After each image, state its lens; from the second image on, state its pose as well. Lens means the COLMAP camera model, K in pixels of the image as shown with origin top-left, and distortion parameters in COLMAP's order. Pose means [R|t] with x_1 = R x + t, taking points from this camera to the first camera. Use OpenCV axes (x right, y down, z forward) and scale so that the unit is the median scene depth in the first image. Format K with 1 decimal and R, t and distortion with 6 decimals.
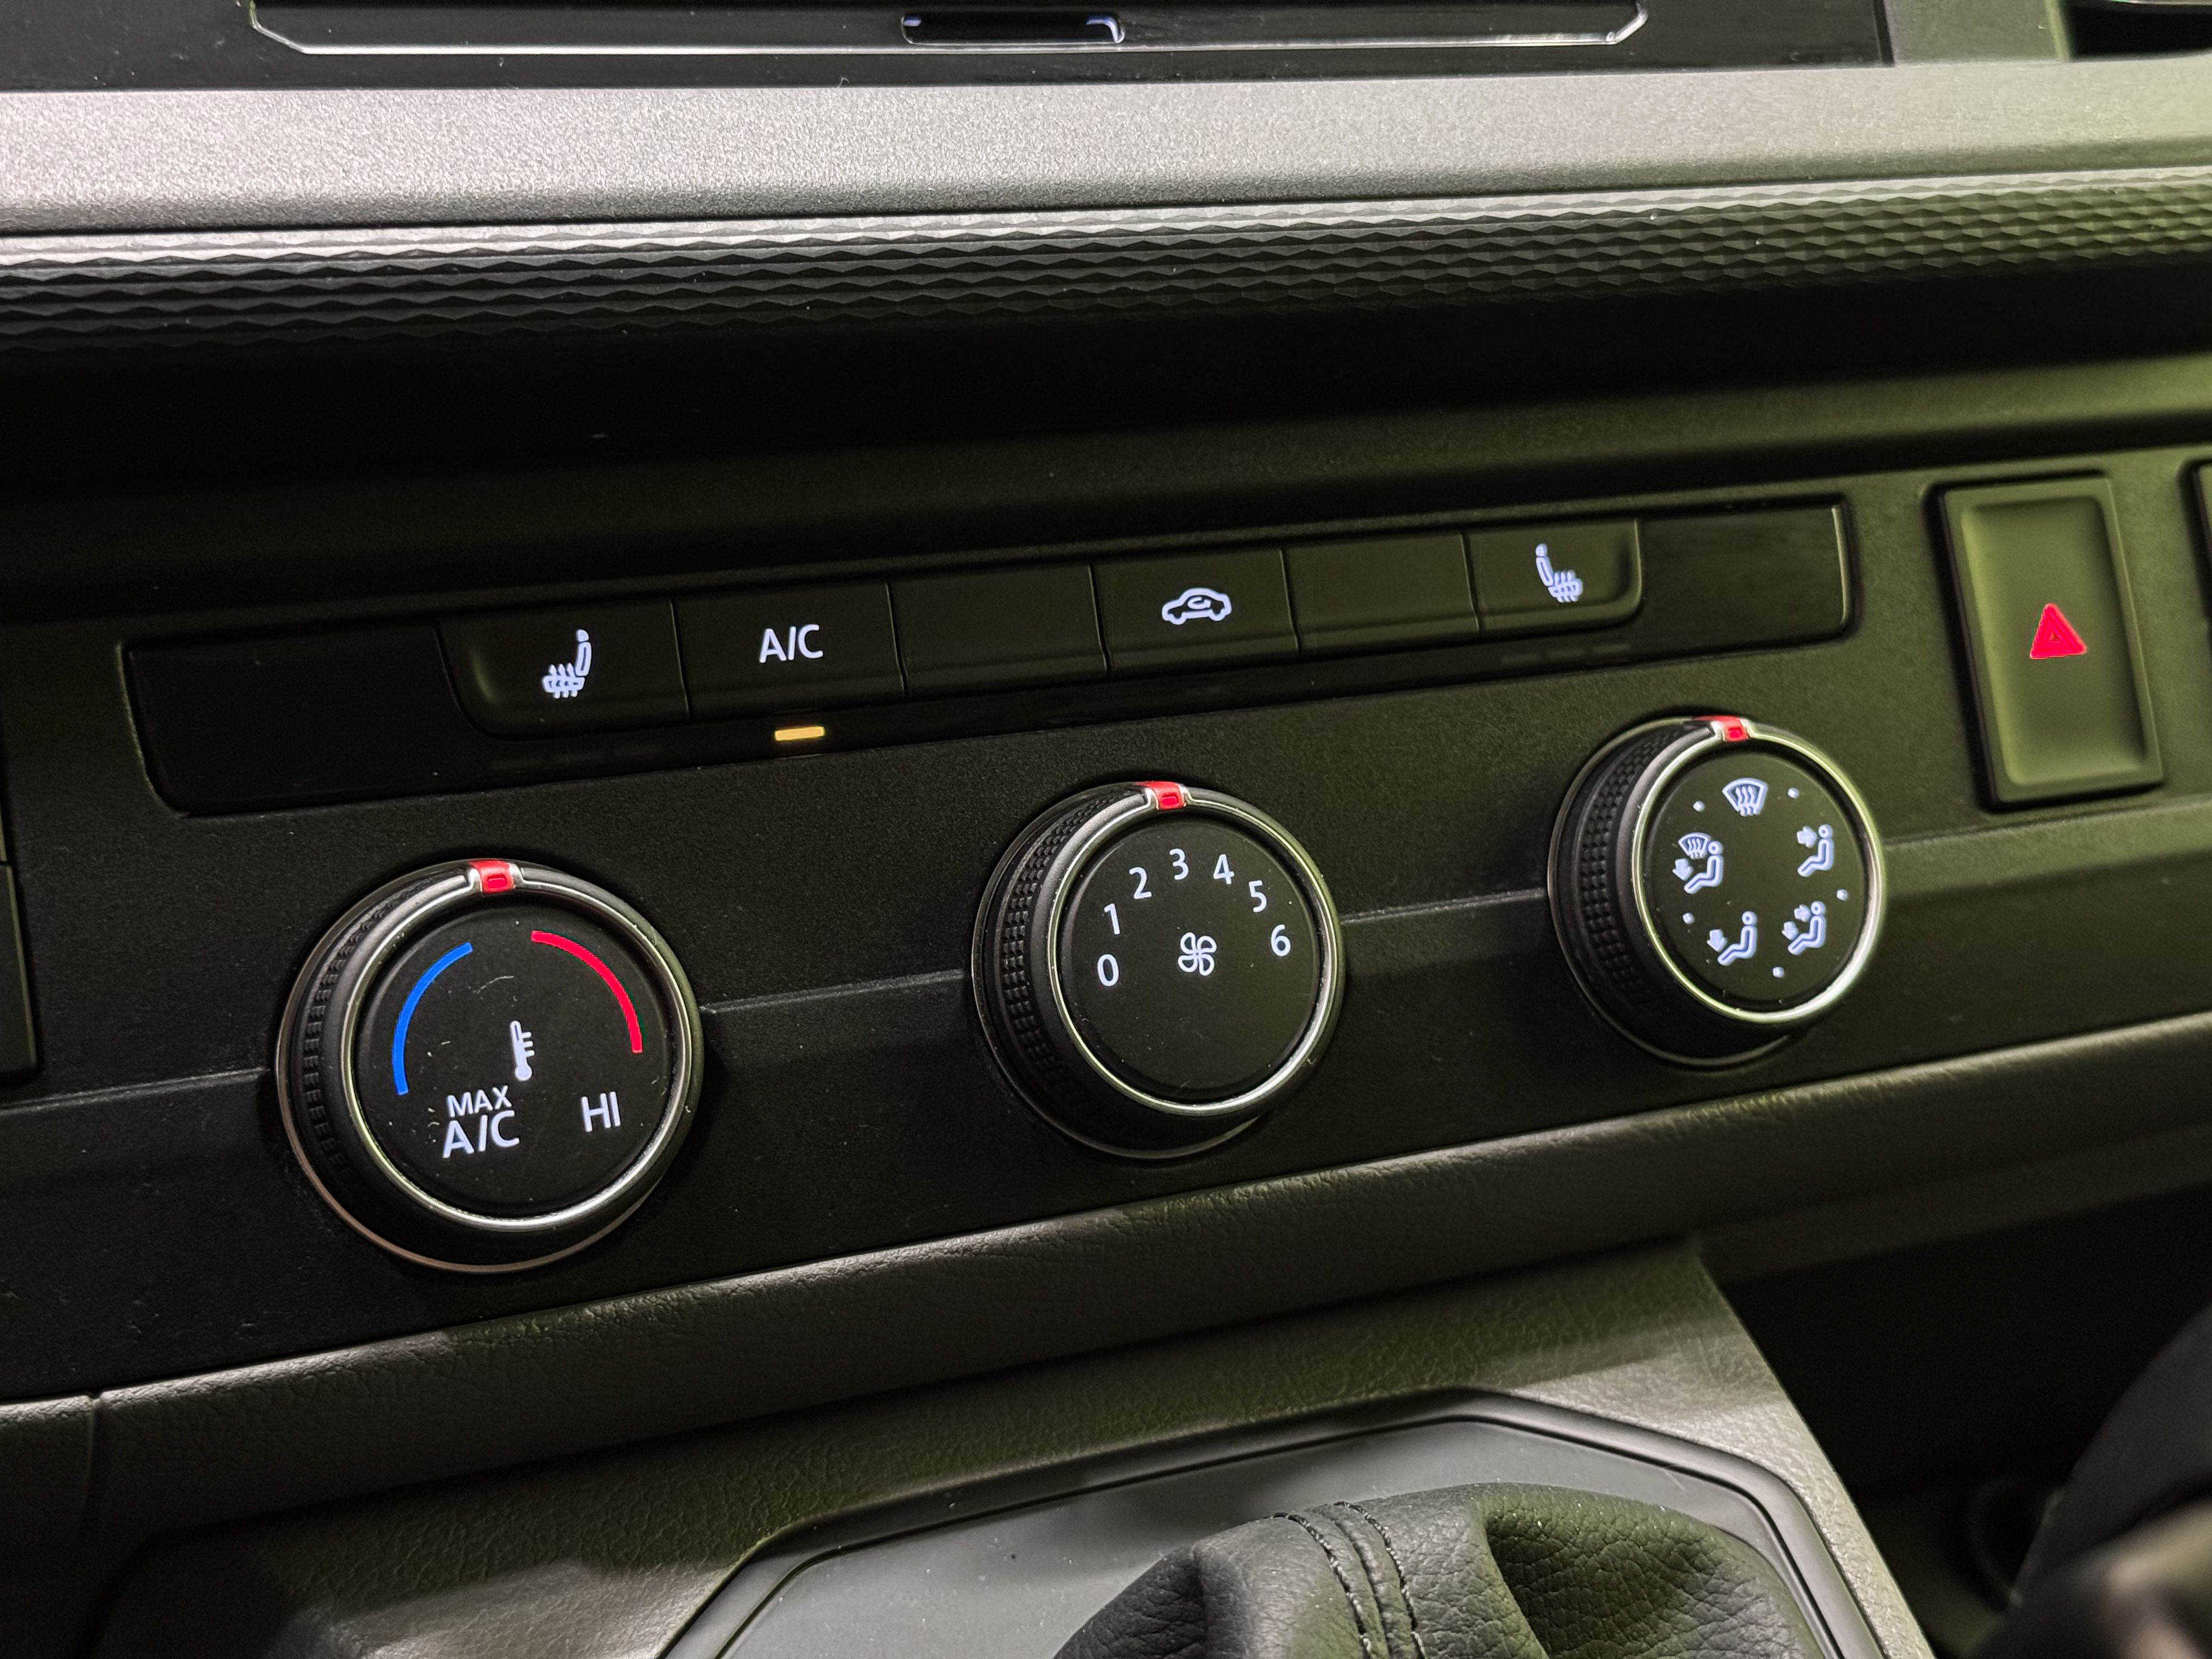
lens RADIAL K [[3150.5, 0, 1105.9], [0, 3150.5, 831.7], [0, 0, 1]] dist [0.055887, 0.000000]
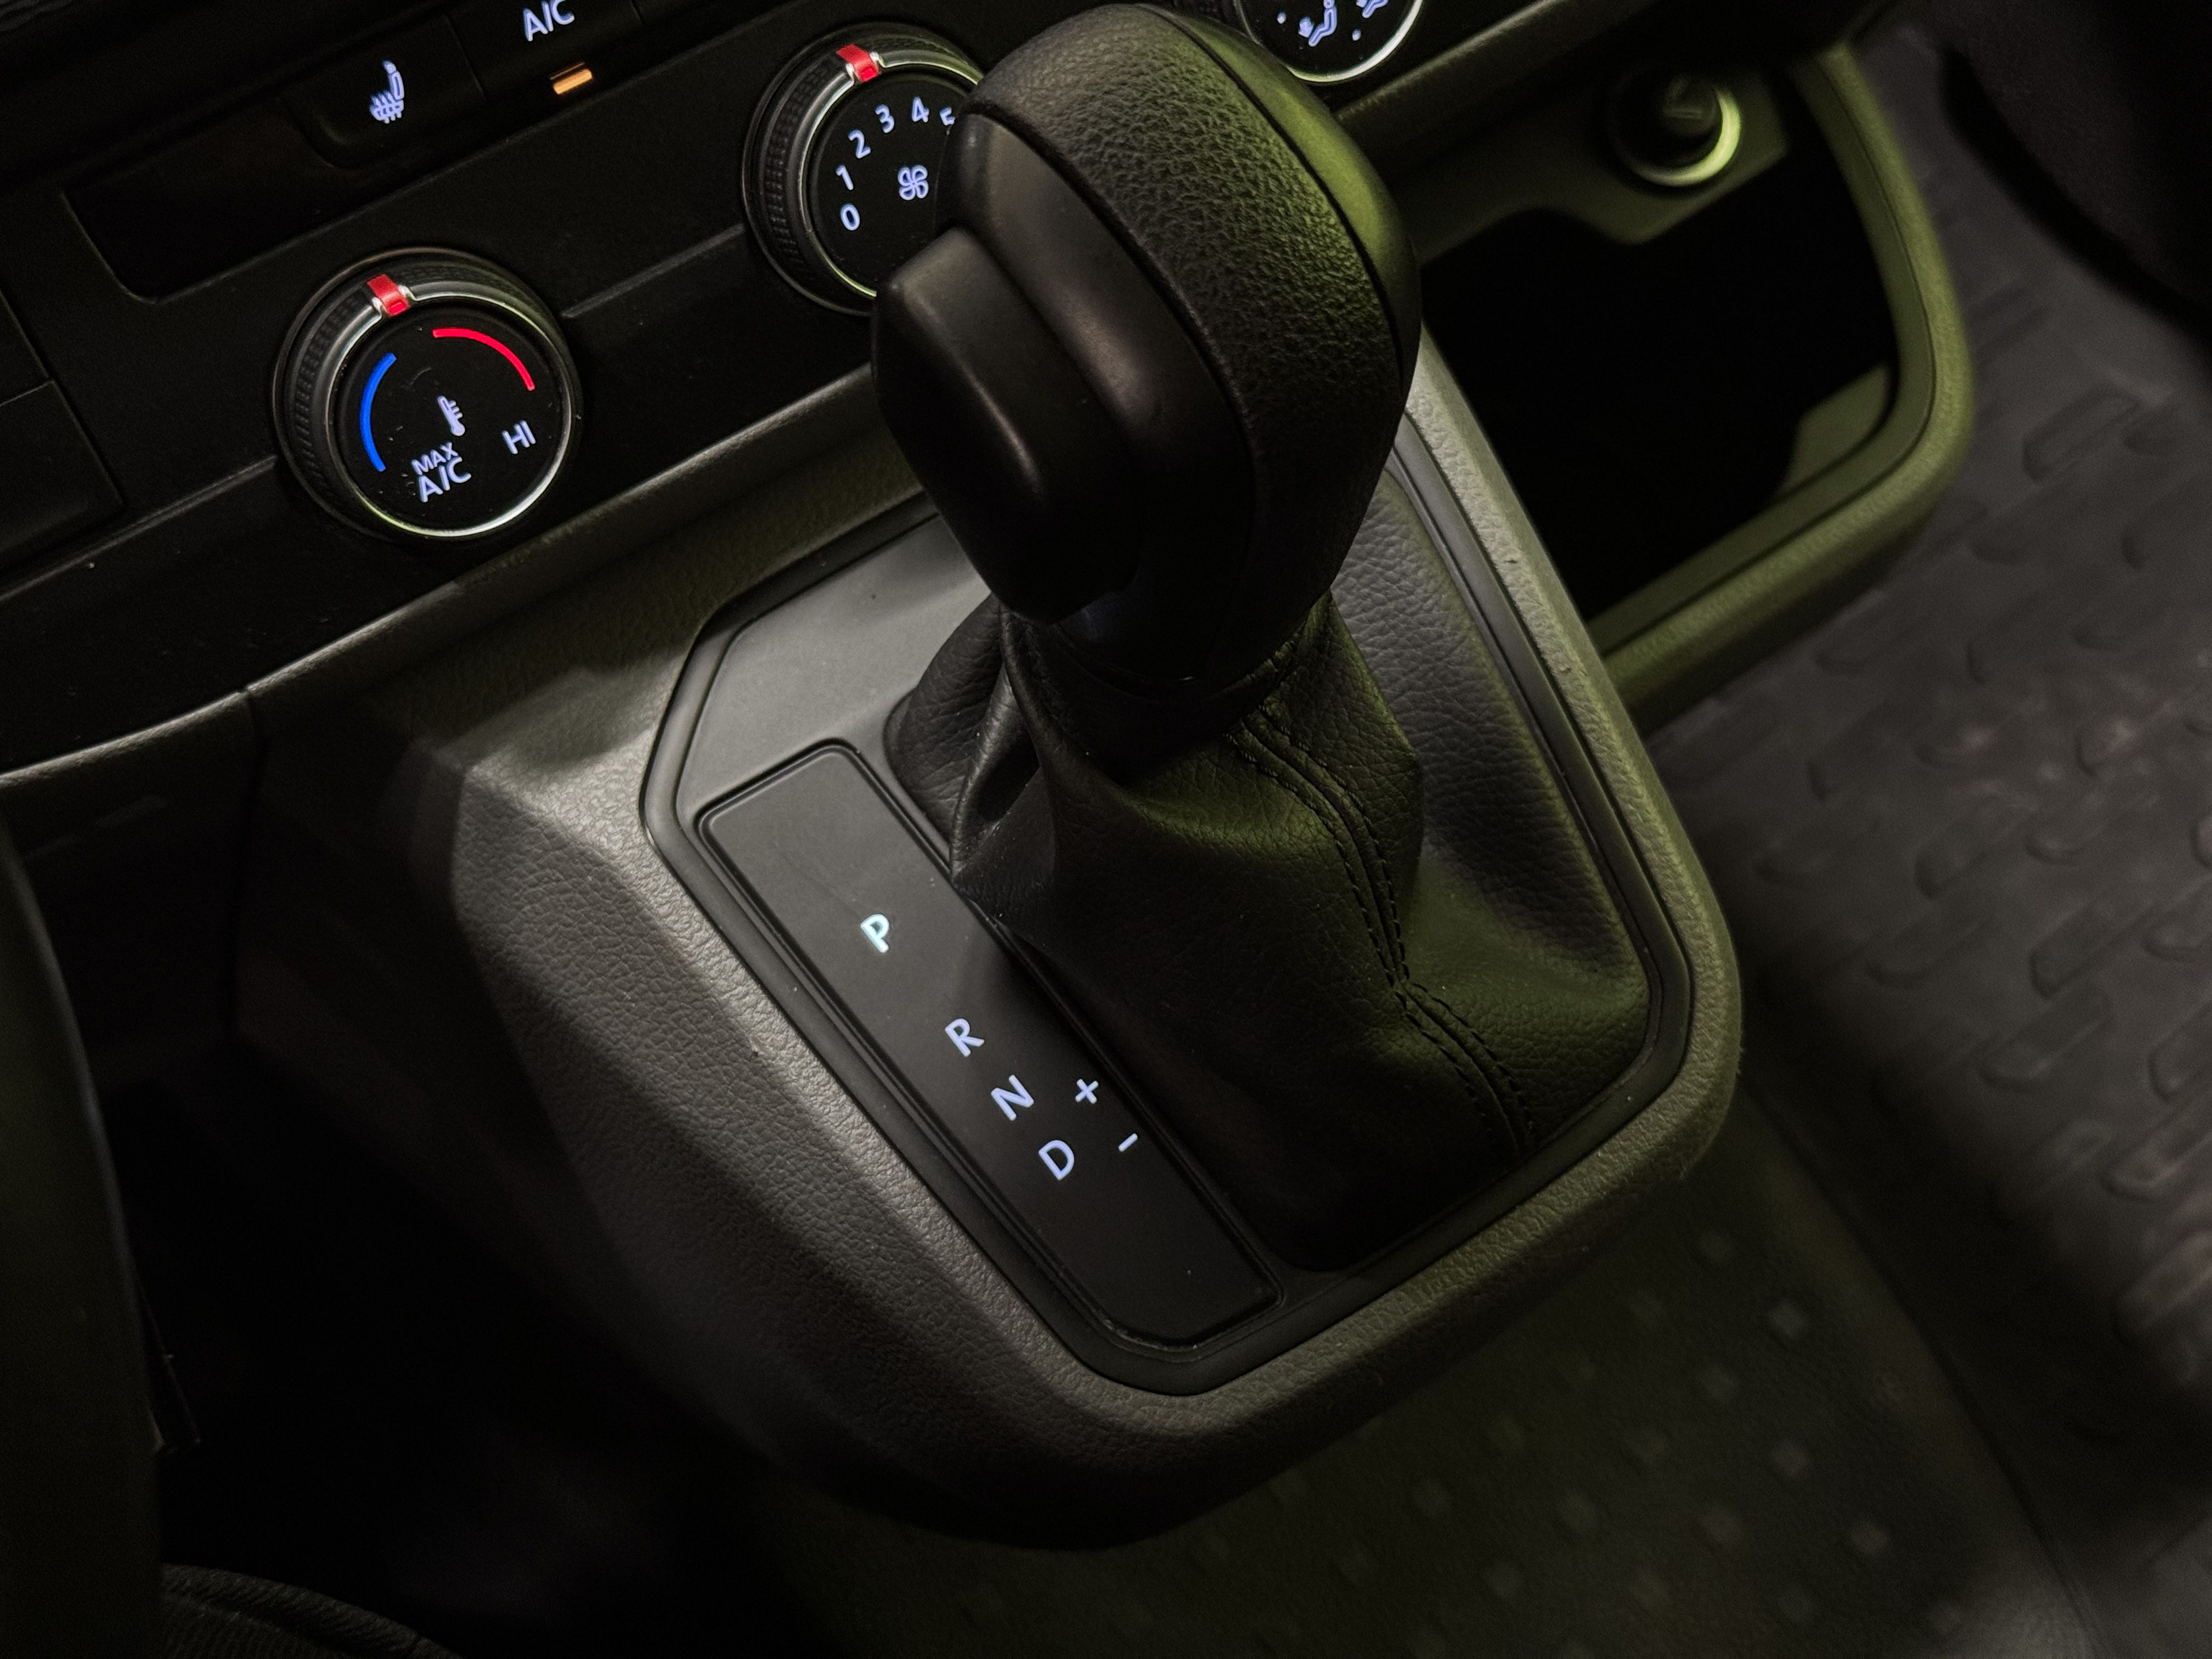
lens RADIAL K [[3150.5, 0, 1102.0], [0, 3150.5, 831.6], [0, 0, 1]] dist [0.055887, 0.000000]
pose [[0.981744, -0.188720, -0.023743, 0.088702], [0.165372, 0.785204, 0.596746, -0.536348], [-0.093975, -0.589779, 0.802079, -0.236384]]
